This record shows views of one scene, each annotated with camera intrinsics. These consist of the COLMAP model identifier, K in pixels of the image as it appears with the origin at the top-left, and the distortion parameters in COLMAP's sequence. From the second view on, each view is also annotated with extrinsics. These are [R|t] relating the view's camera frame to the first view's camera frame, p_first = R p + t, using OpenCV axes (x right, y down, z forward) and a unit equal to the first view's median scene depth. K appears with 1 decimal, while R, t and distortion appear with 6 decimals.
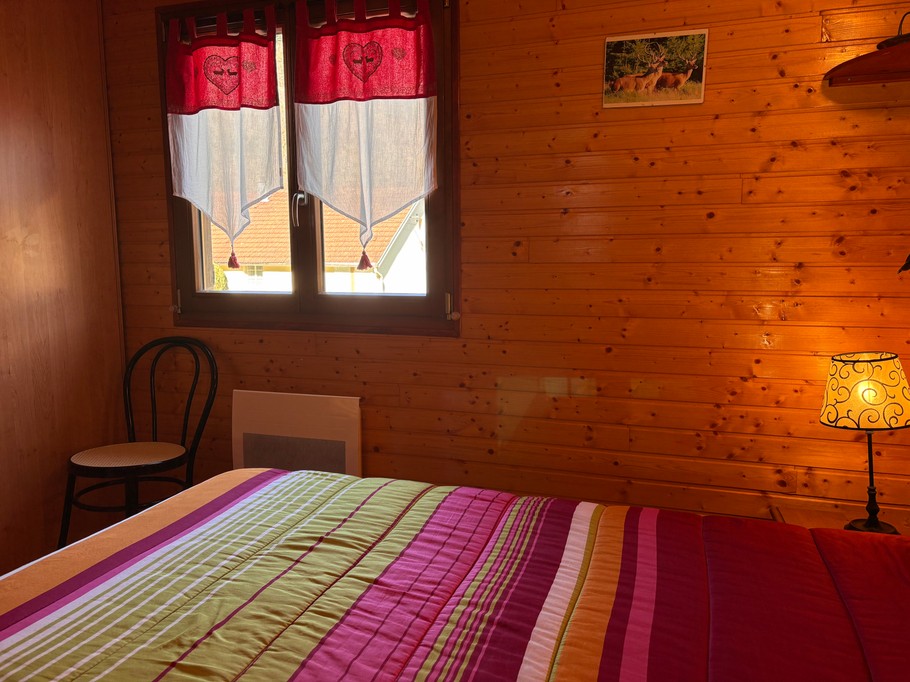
lens RADIAL K [[683.8, 0, 455.5], [0, 683.8, 339.5], [0, 0, 1]] dist [0.046604, -0.063979]
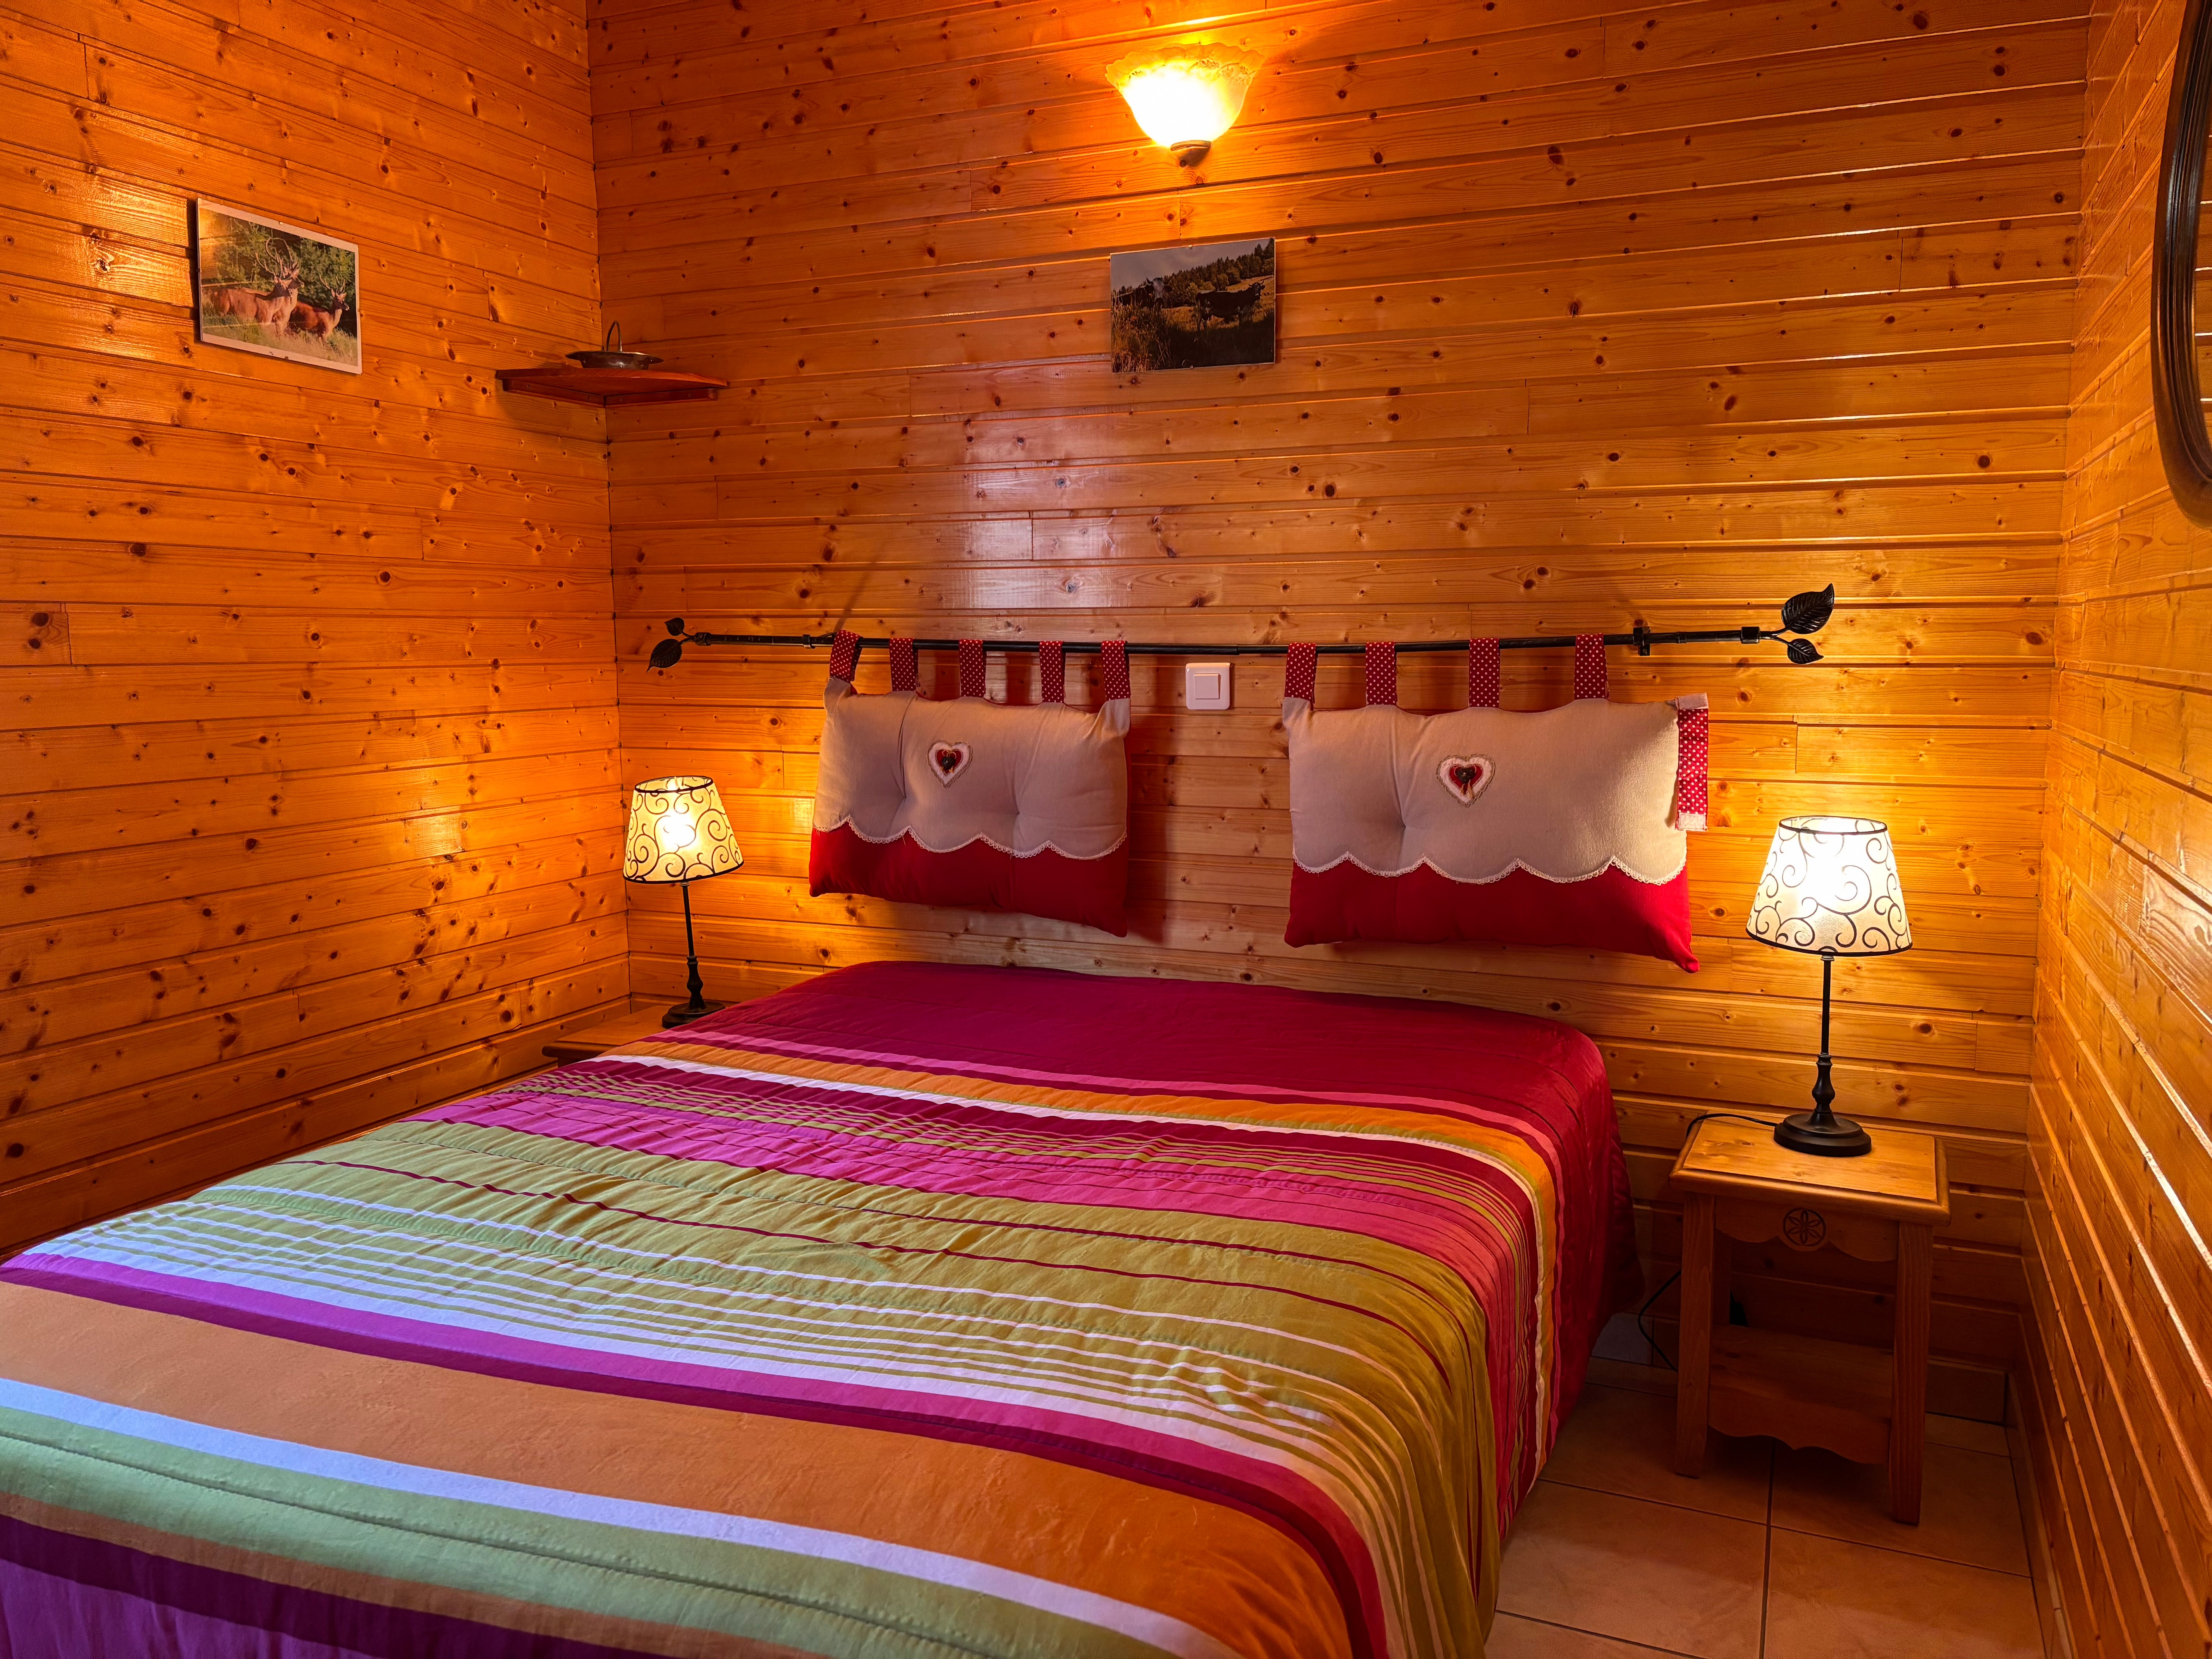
lens RADIAL K [[1662.0, 0, 1106.7], [0, 1662.0, 828.3], [0, 0, 1]] dist [0.046604, -0.063979]
pose [[0.059201, -0.108678, 0.992313, -0.976818], [0.122625, 0.987319, 0.100815, -0.043457], [-0.990686, 0.115714, 0.071777, 0.343748]]
